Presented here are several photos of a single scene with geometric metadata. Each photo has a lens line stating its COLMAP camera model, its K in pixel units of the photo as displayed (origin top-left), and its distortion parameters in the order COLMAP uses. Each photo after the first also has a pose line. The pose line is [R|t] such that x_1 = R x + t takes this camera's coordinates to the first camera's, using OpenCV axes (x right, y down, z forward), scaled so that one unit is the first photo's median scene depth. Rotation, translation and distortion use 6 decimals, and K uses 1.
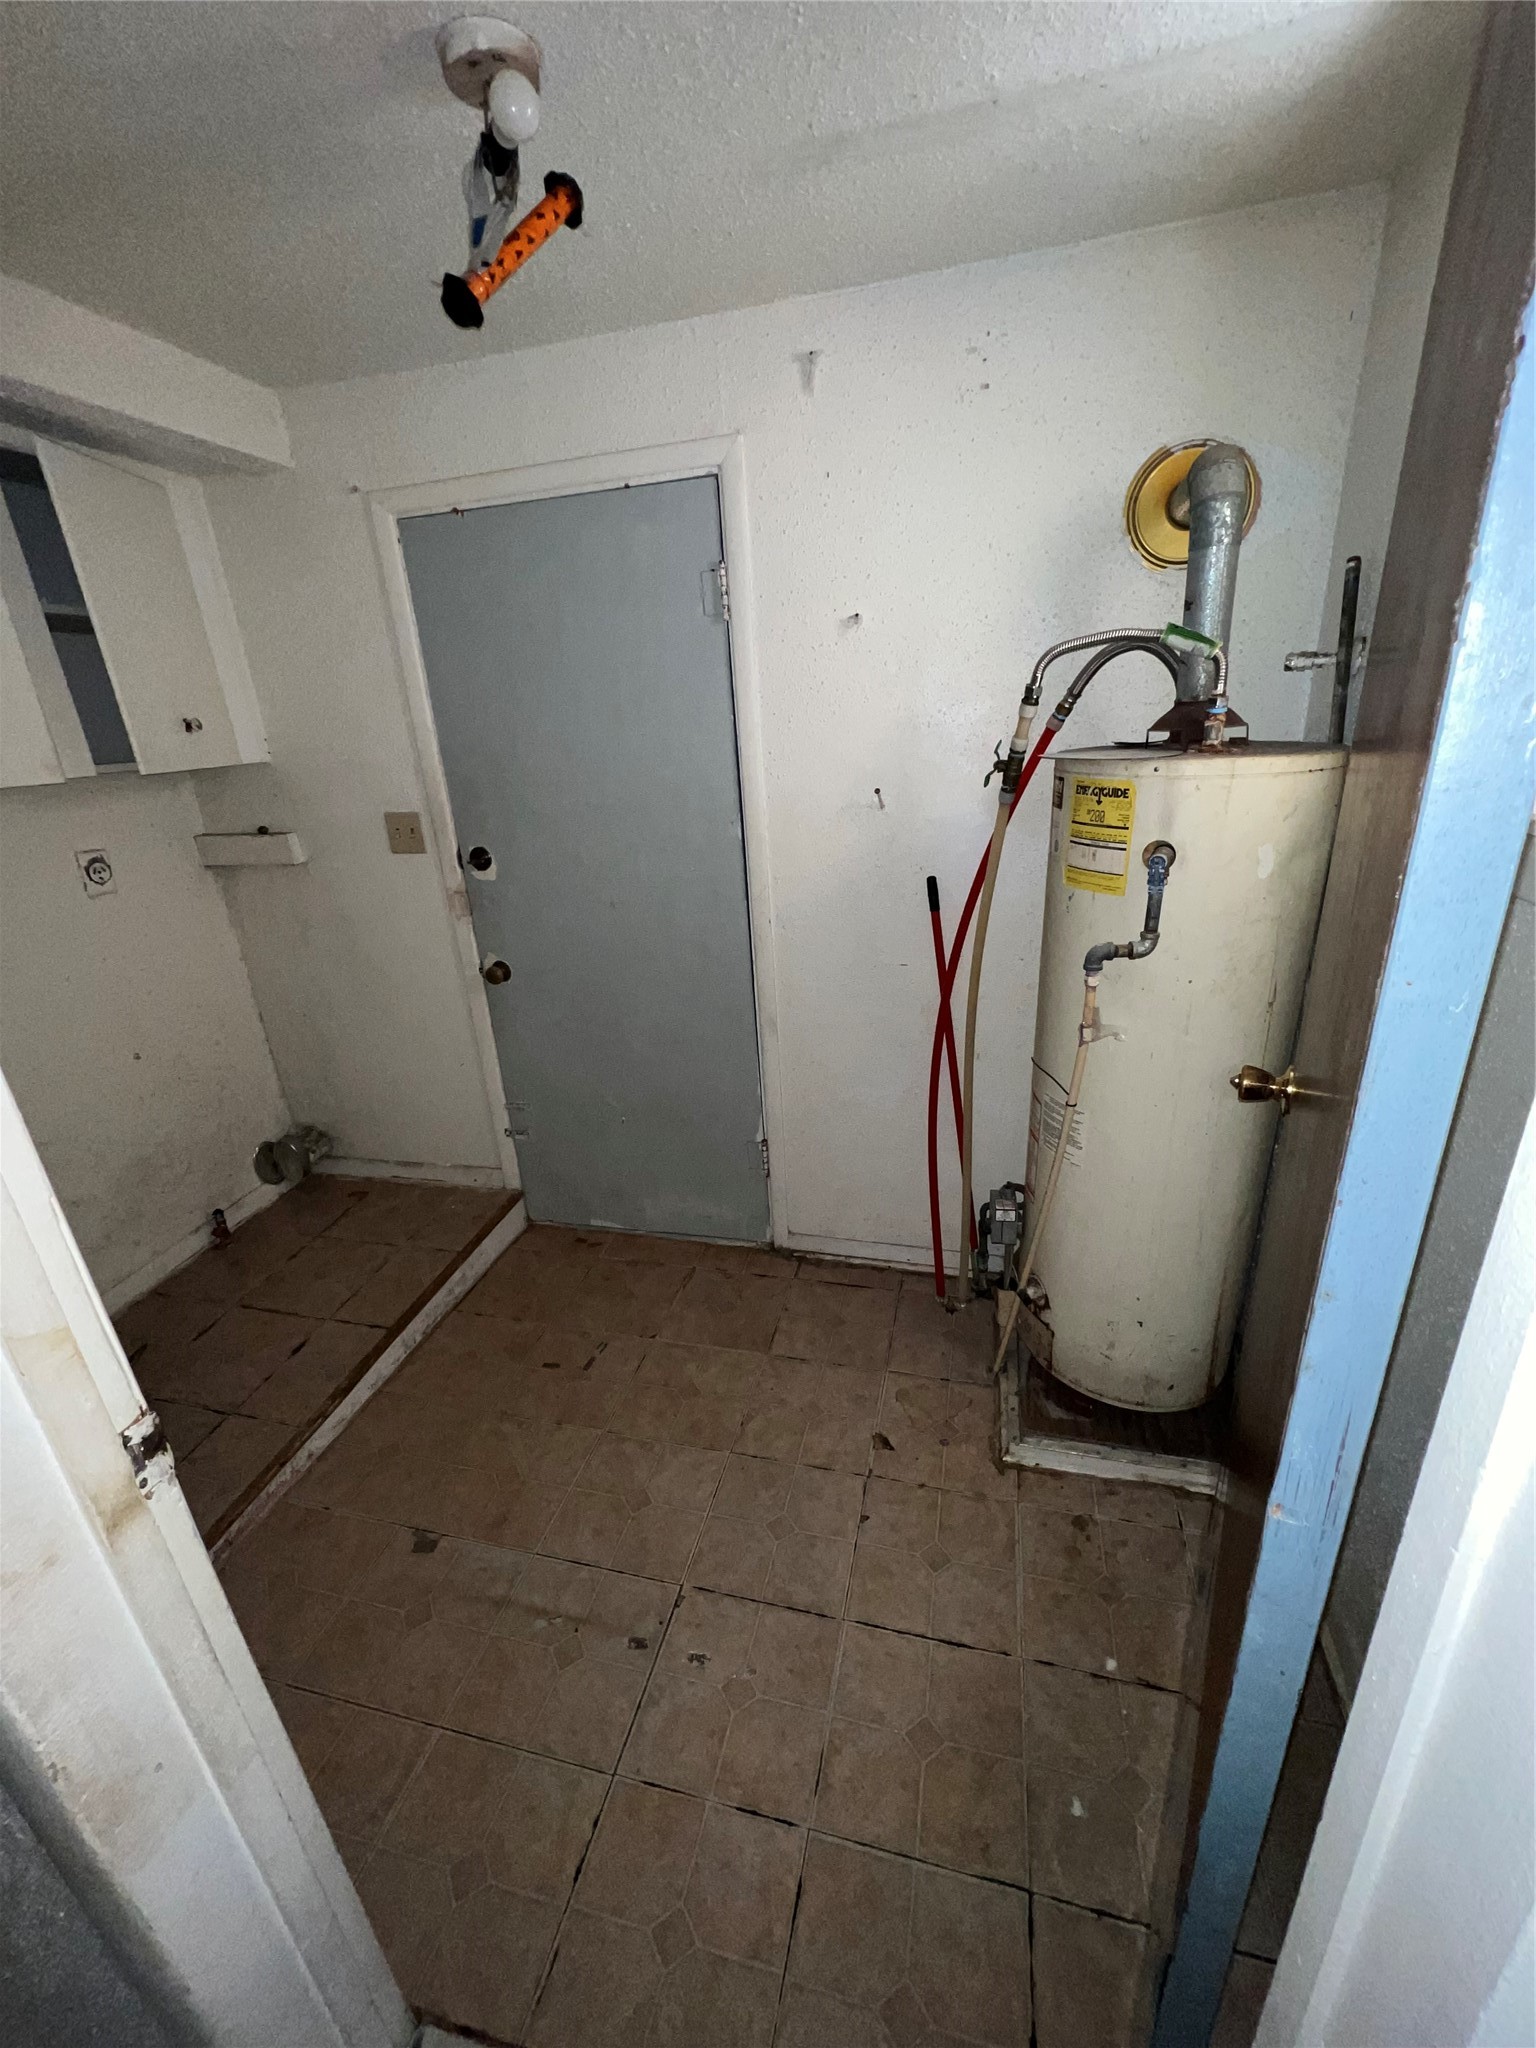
lens RADIAL K [[823.1, 0, 767.8], [0, 823.1, 1027.3], [0, 0, 1]] dist [0.002562, 0.000724]
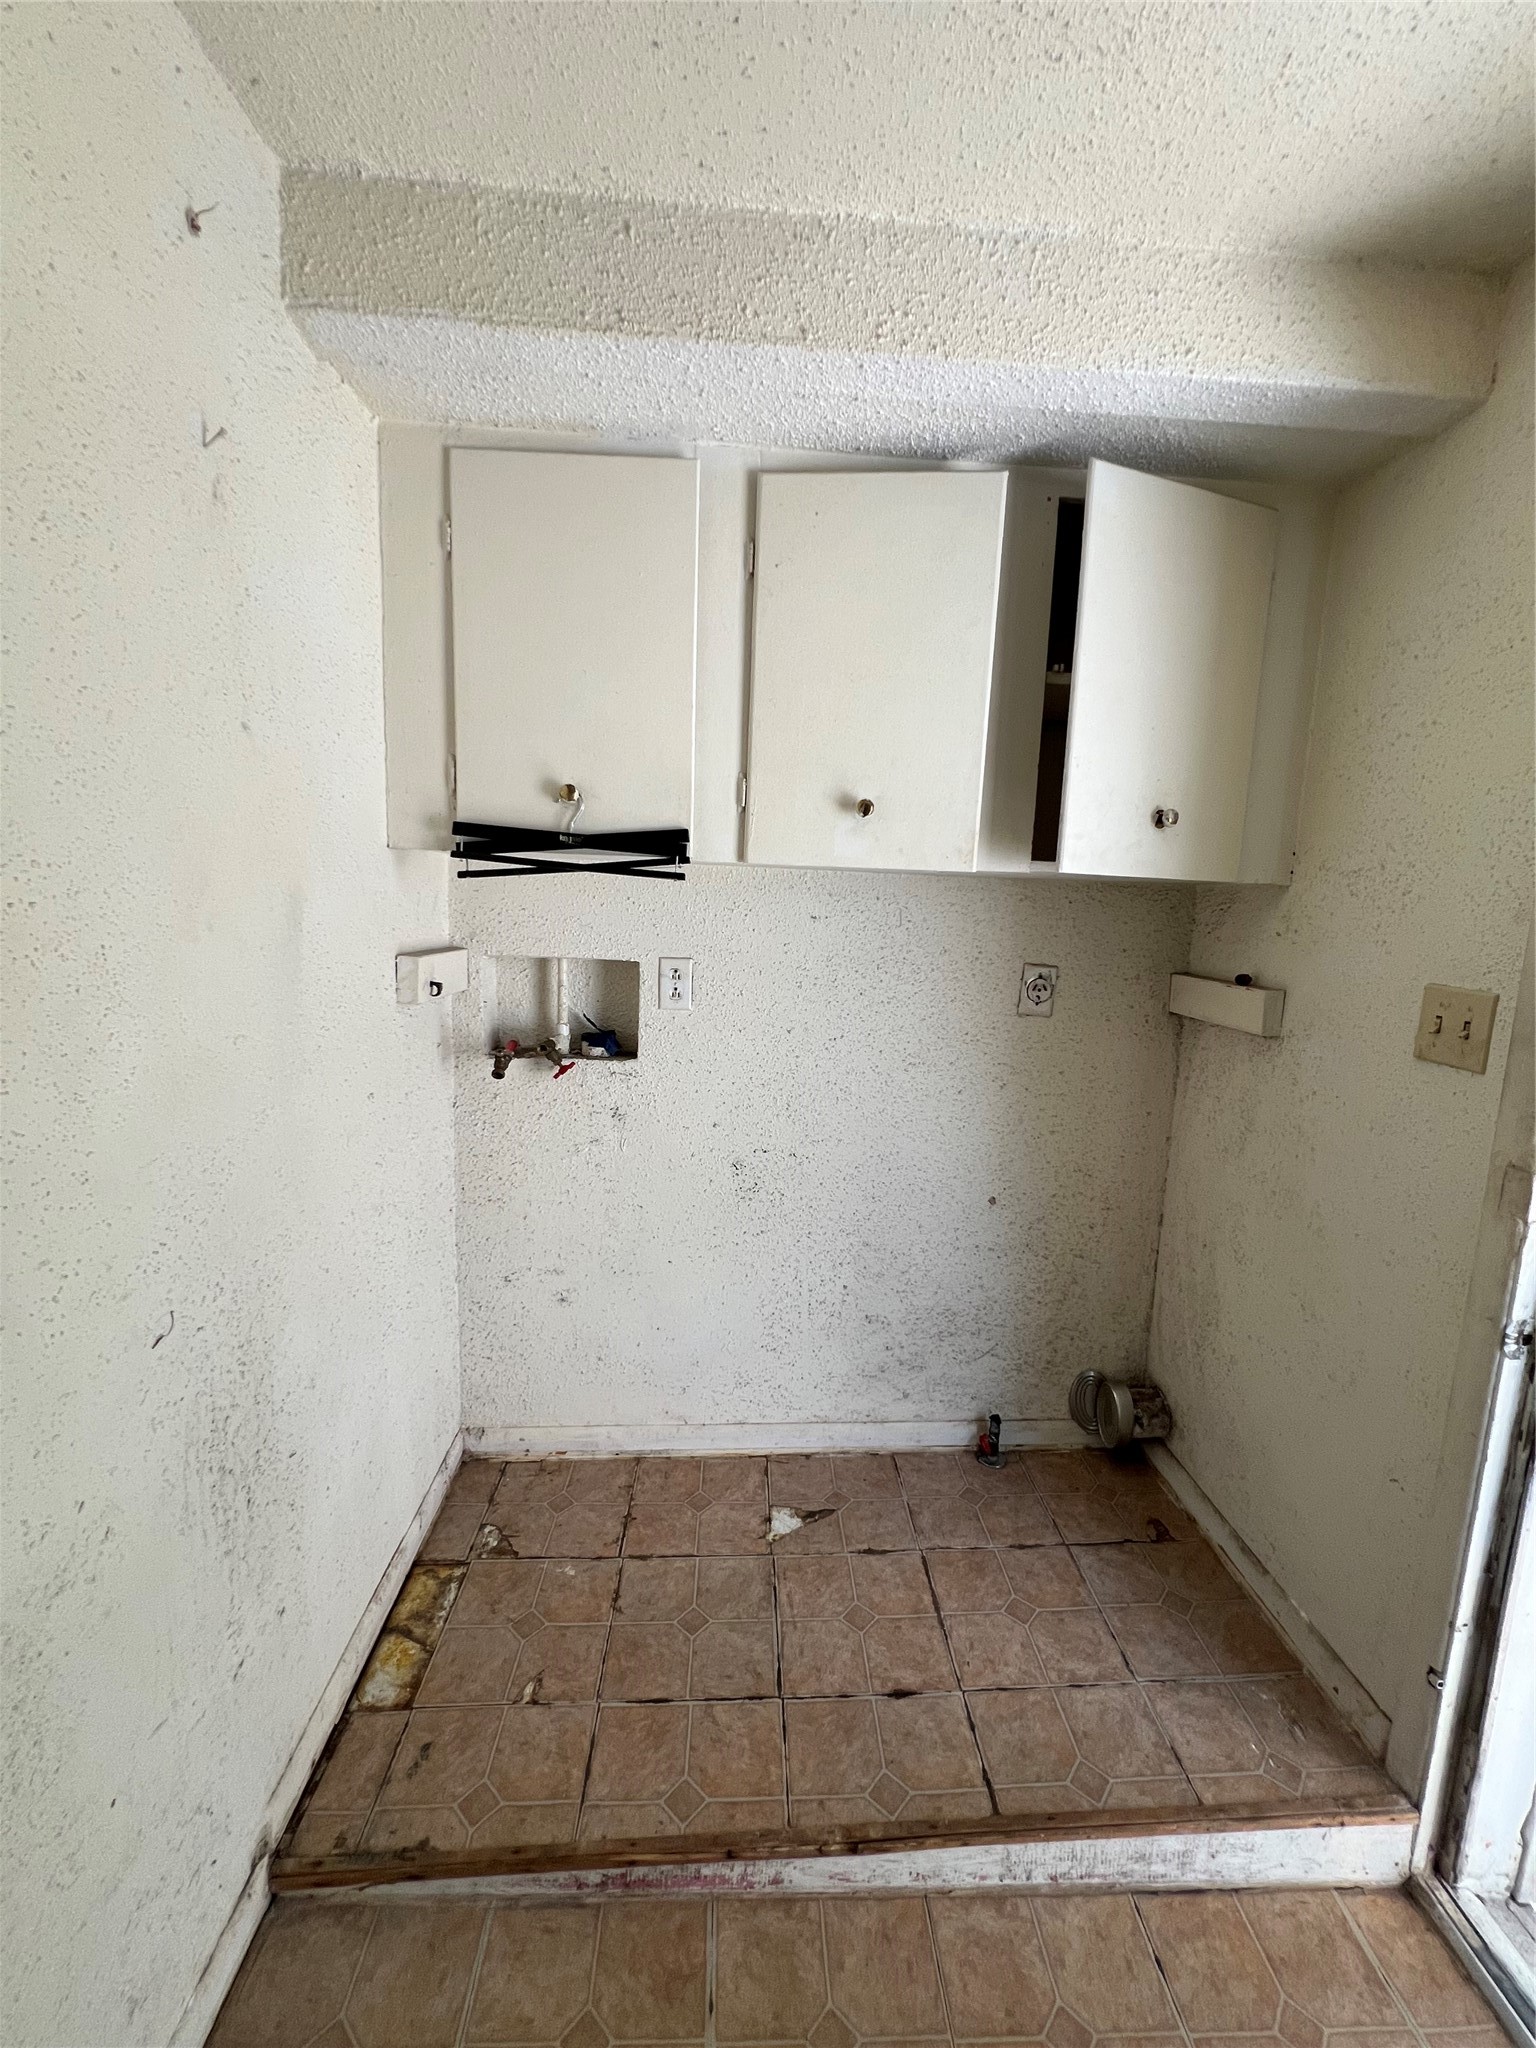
lens RADIAL K [[821.6, 0, 764.3], [0, 821.6, 1027.2], [0, 0, 1]] dist [-0.003221, 0.001097]
pose [[0.288696, 0.221963, -0.931336, -0.089066], [-0.389686, 0.915777, 0.097460, -0.116131], [0.874528, 0.334792, 0.350877, 0.434748]]
